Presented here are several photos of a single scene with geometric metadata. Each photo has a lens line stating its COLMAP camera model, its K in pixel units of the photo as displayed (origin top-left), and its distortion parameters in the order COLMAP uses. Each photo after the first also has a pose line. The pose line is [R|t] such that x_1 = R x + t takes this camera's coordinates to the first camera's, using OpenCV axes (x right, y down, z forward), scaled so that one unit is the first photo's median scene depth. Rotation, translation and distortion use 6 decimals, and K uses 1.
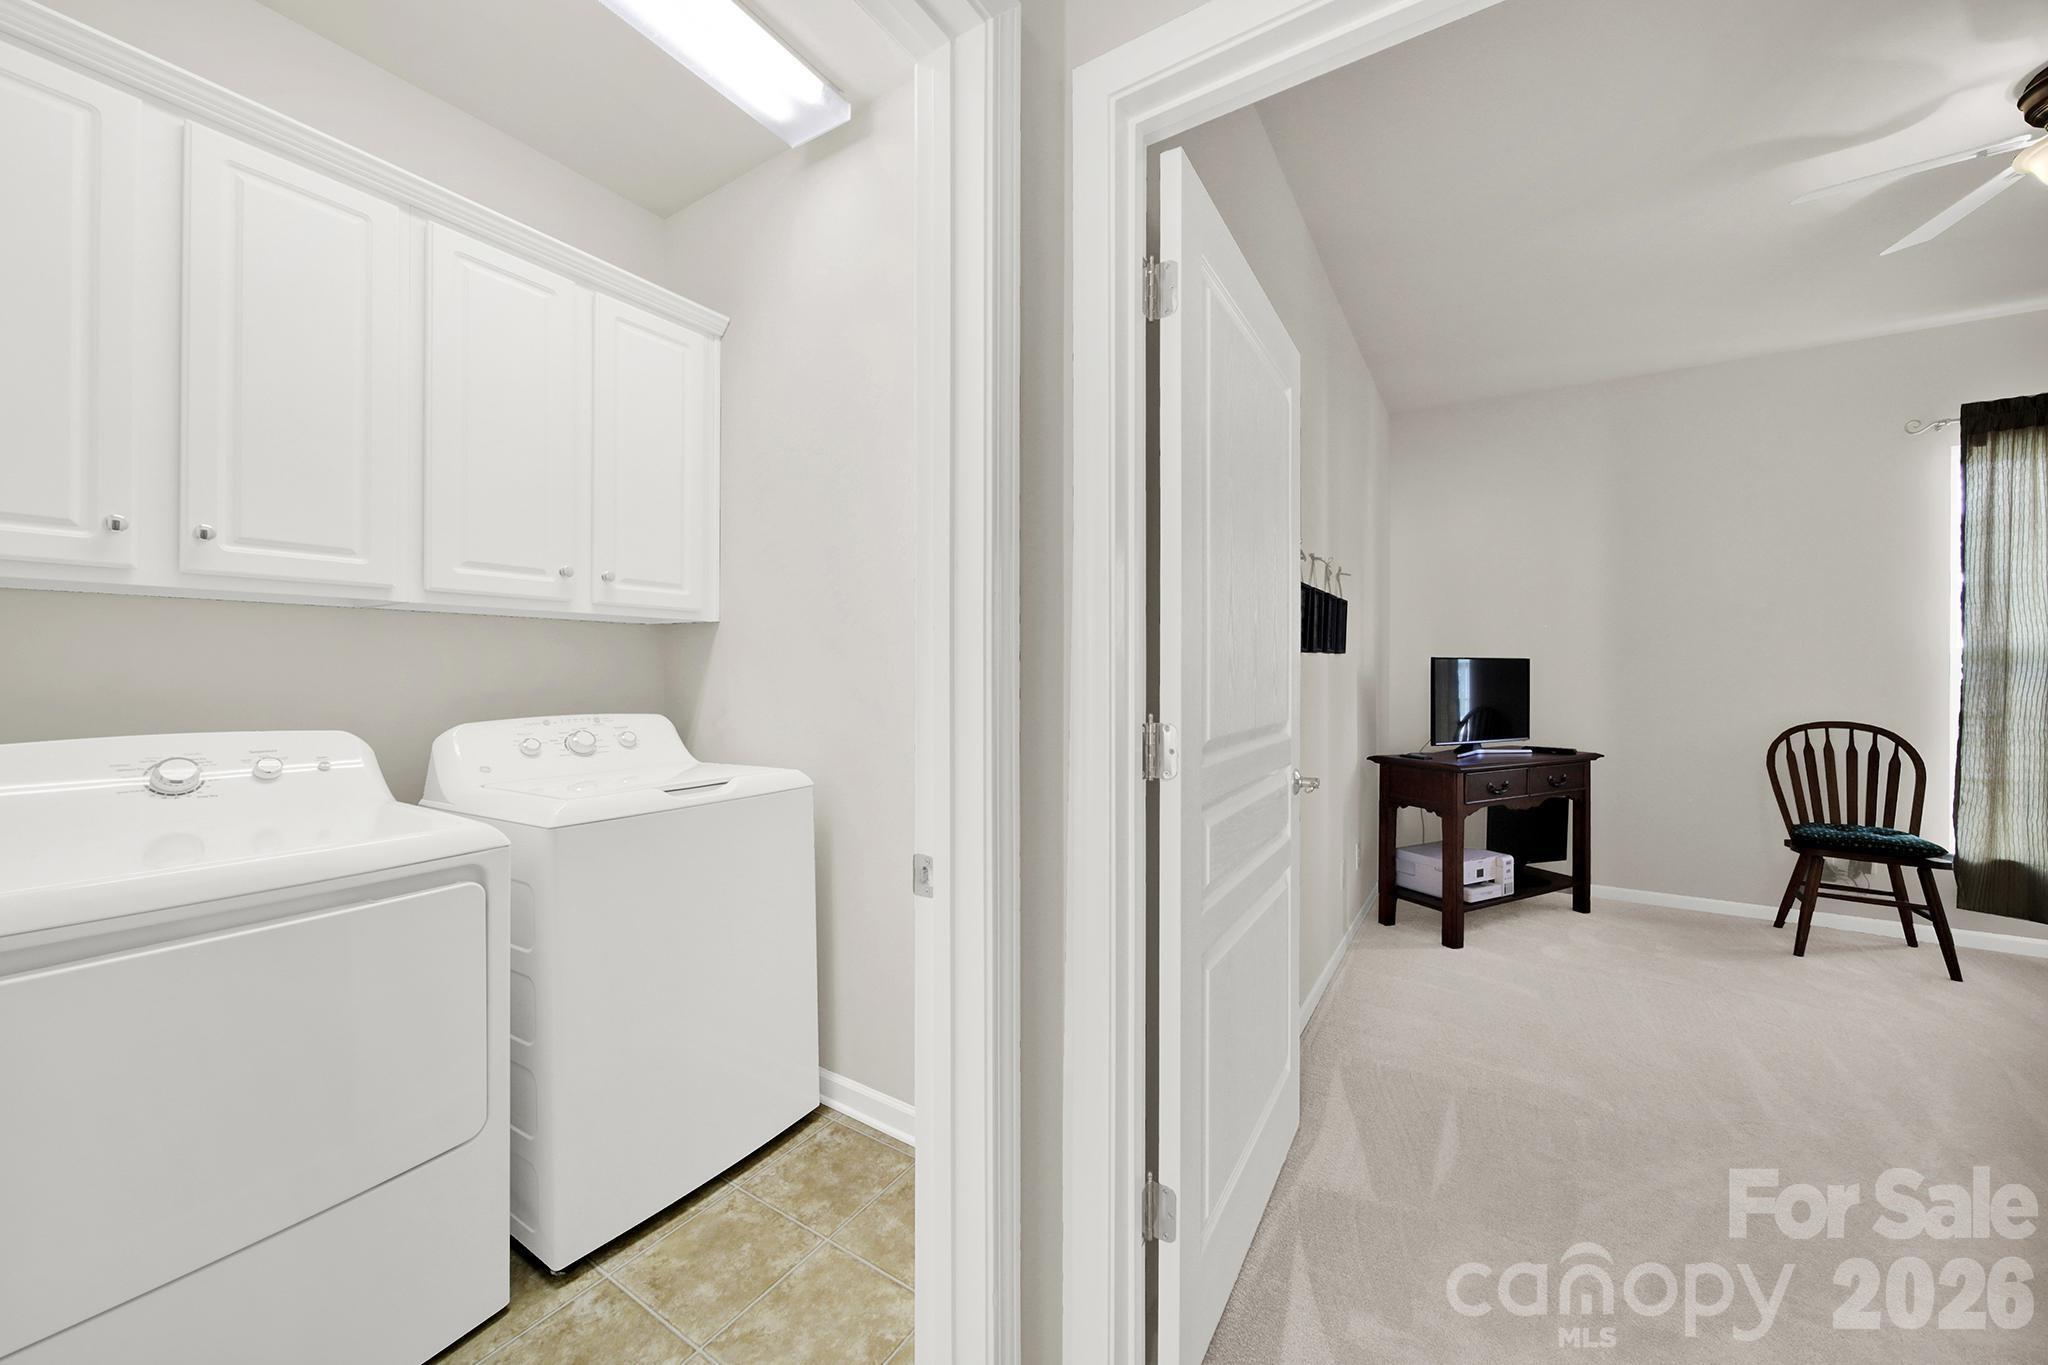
lens RADIAL K [[737.0, 0, 1020.2], [0, 737.0, 678.3], [0, 0, 1]] dist [-0.002906, -0.000121]
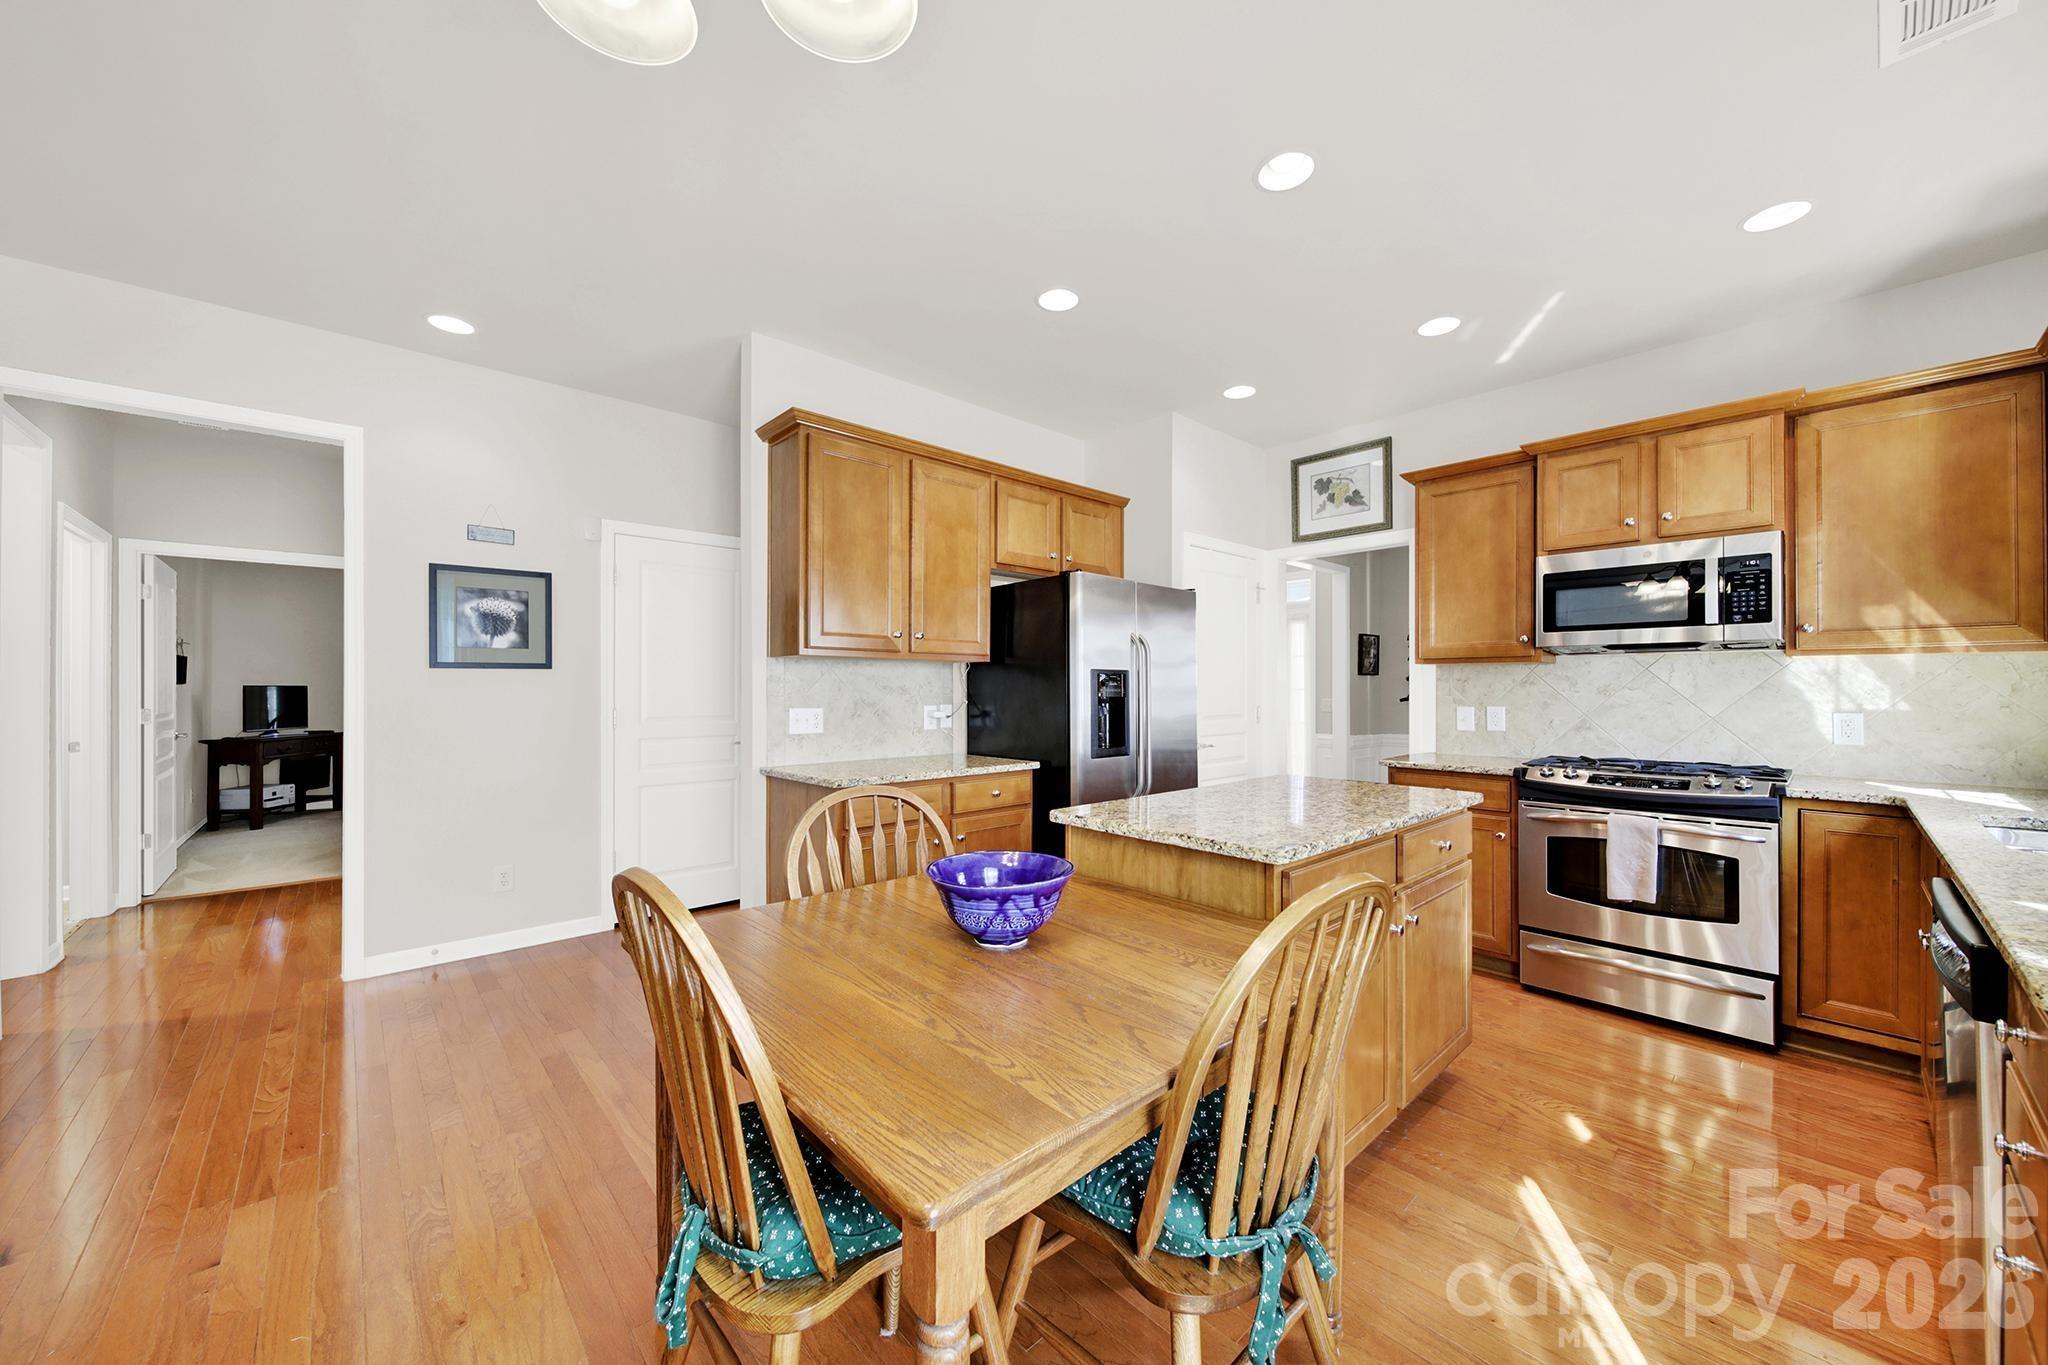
lens RADIAL K [[737.0, 0, 1020.2], [0, 737.0, 678.3], [0, 0, 1]] dist [-0.002906, -0.000121]
pose [[0.247701, 0.020687, 0.968616, -0.774326], [0.004531, 0.999736, -0.022510, 0.005970], [-0.968826, 0.009964, 0.247542, -1.394477]]
